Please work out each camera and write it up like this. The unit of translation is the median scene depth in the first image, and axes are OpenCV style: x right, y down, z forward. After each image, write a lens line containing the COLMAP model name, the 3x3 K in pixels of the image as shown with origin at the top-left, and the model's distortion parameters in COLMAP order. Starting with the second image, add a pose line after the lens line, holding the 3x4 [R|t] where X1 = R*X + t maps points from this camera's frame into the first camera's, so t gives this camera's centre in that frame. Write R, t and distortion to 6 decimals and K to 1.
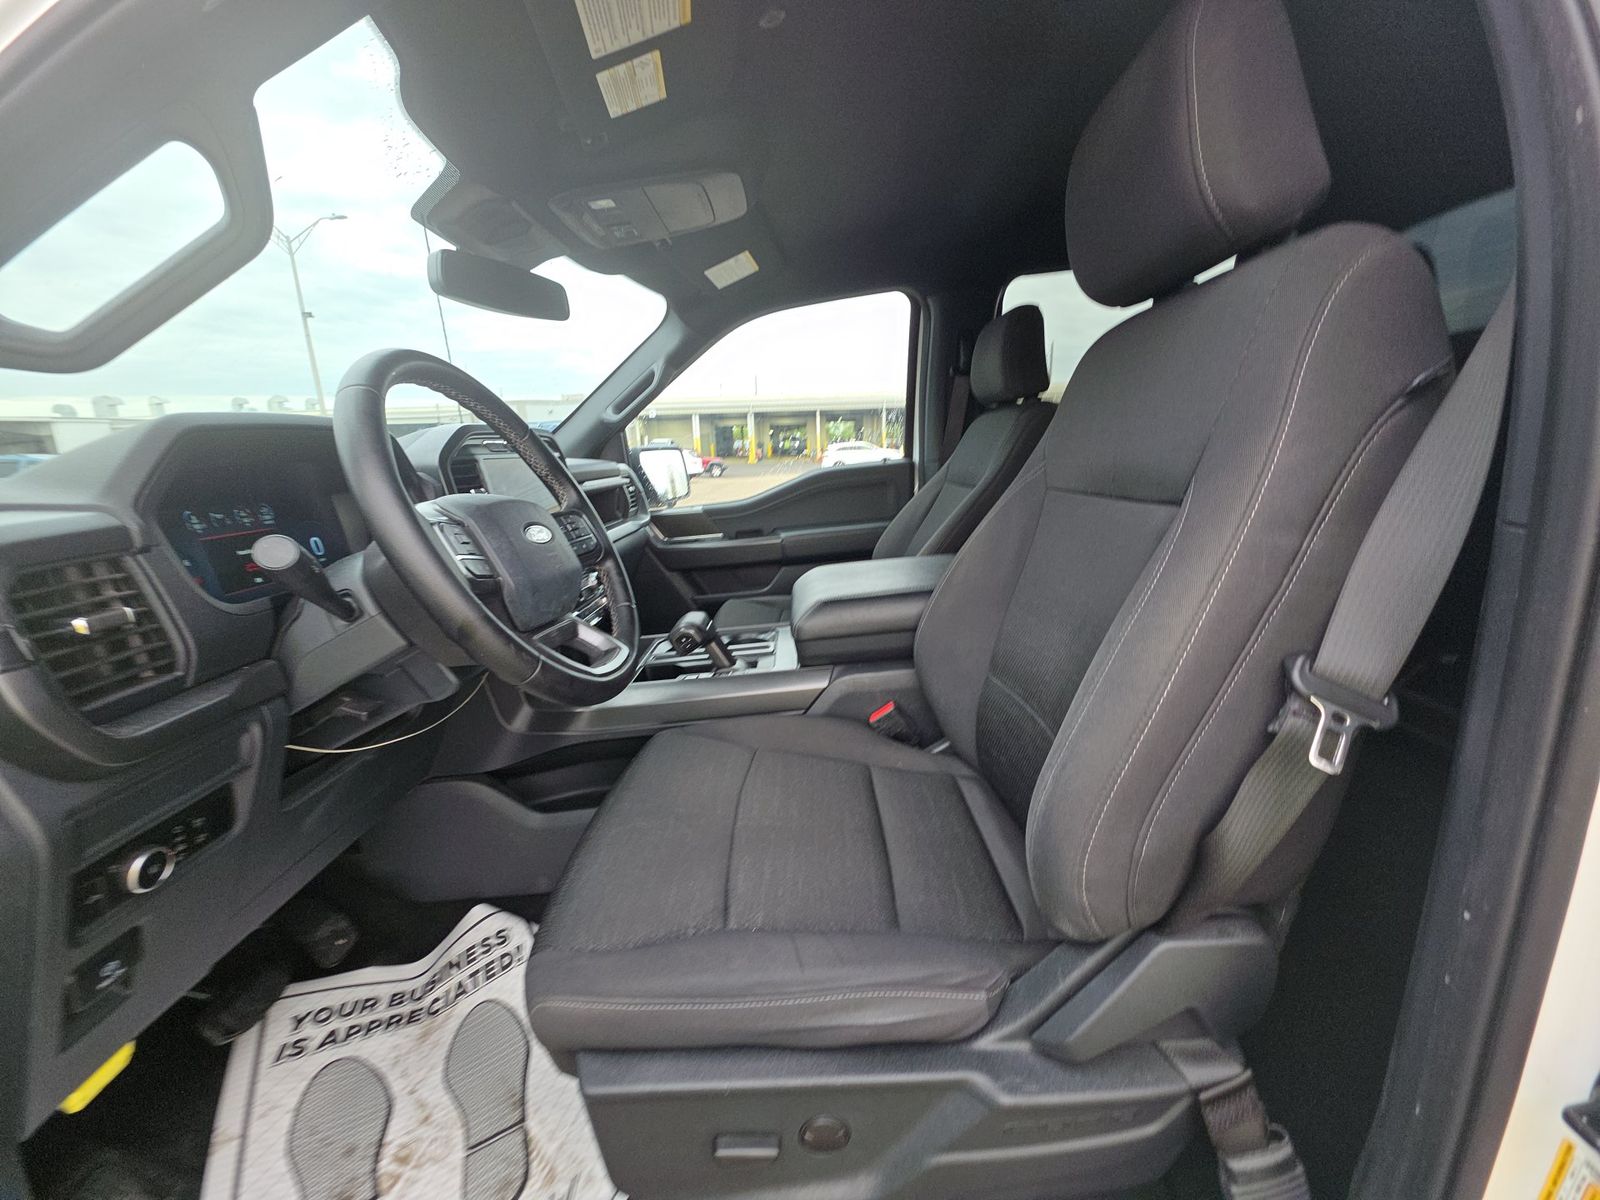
lens RADIAL K [[630.4, 0, 802.4], [0, 630.4, 599.0], [0, 0, 1]] dist [0.000400, -0.004296]
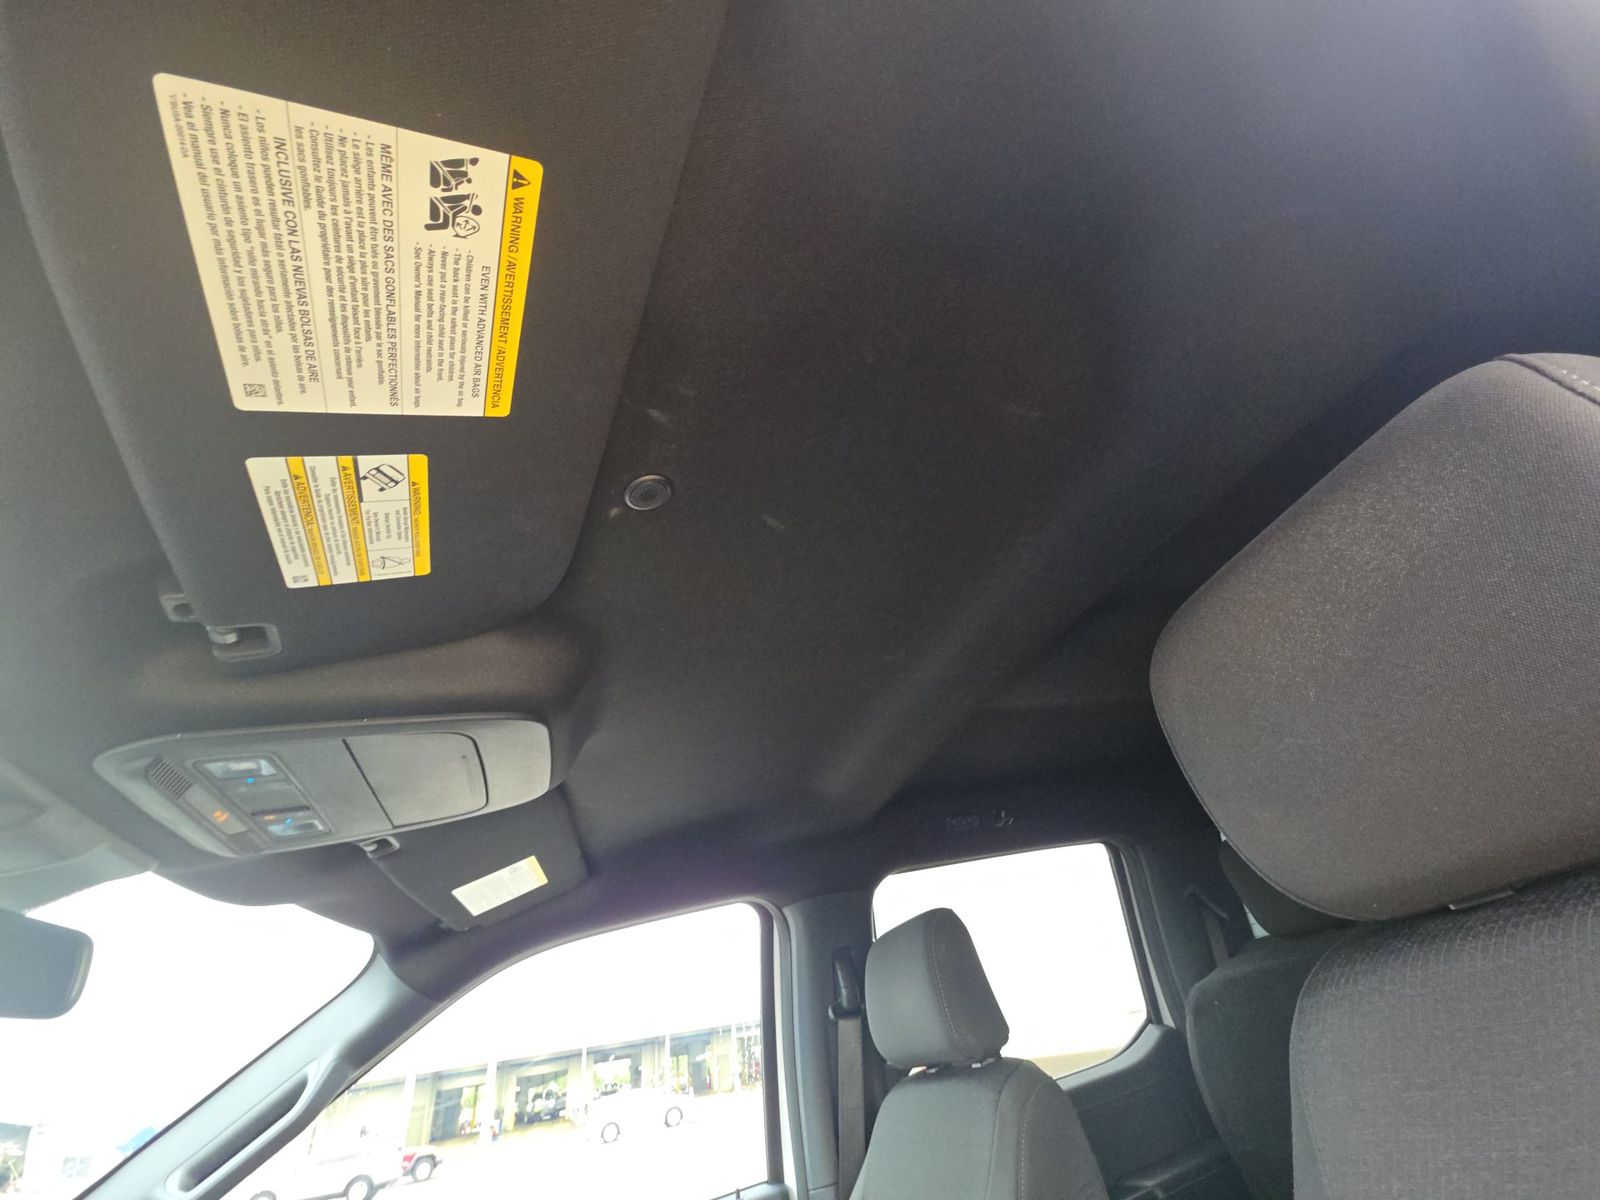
lens RADIAL K [[630.4, 0, 810.9], [0, 630.4, 598.7], [0, 0, 1]] dist [0.000400, -0.004296]
pose [[0.946678, 0.085007, 0.310764, -0.050063], [0.189569, 0.632955, -0.750621, -0.216186], [-0.260508, 0.769508, 0.583090, 0.415833]]
